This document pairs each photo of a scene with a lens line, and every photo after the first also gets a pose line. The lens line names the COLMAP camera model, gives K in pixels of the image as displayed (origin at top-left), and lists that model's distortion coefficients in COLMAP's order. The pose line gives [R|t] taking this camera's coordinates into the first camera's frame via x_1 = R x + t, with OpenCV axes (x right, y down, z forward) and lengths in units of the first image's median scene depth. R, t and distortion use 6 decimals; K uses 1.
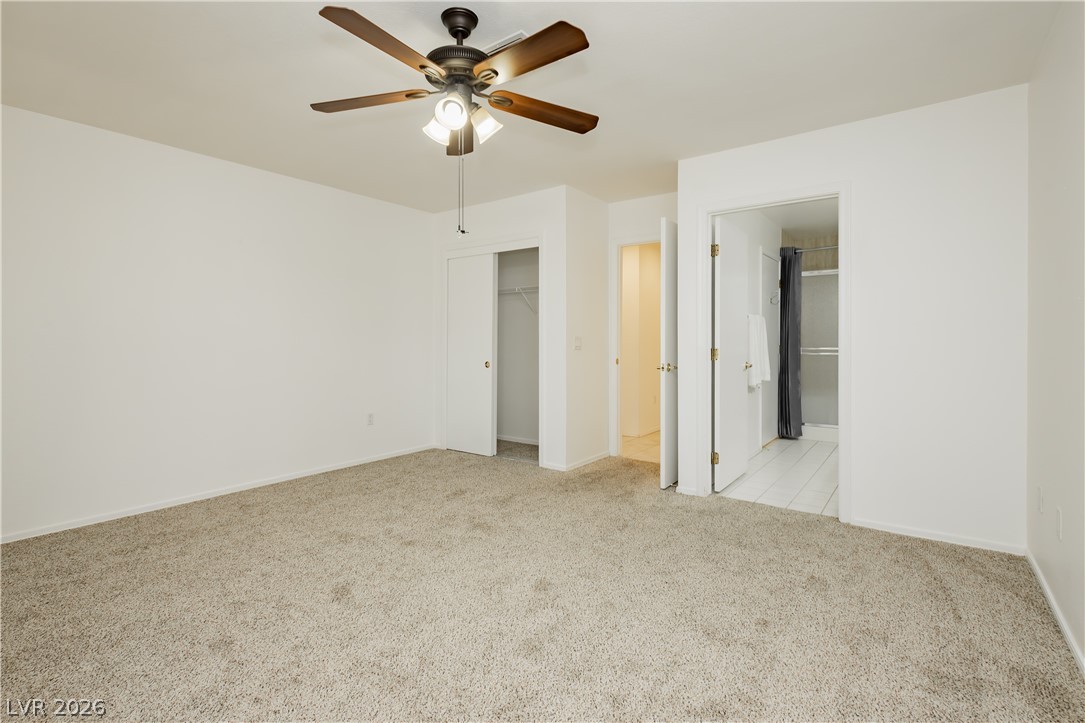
lens RADIAL K [[498.6, 0, 541.7], [0, 498.6, 346.6], [0, 0, 1]] dist [-0.000070, -0.001272]
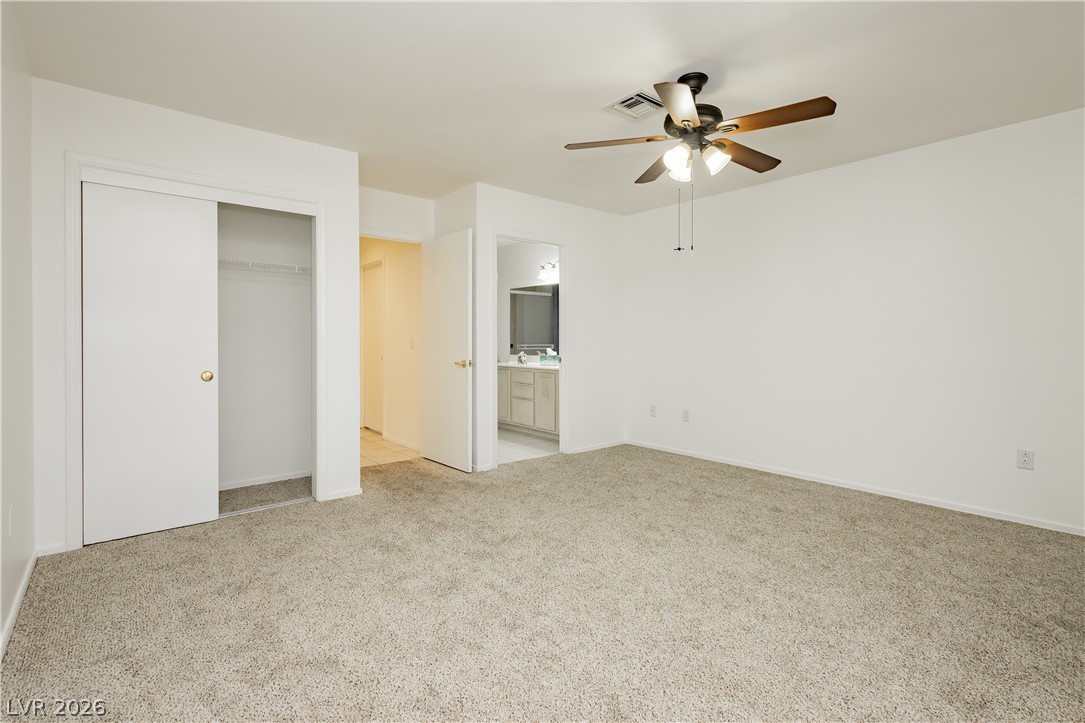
lens RADIAL K [[489.8, 0, 537.3], [0, 489.8, 351.9], [0, 0, 1]] dist [-0.003182, -0.000638]
pose [[0.271652, -0.019505, 0.962198, -0.467703], [0.012118, 0.999785, 0.016845, -0.000011], [-0.962319, 0.007084, 0.271829, 0.342987]]
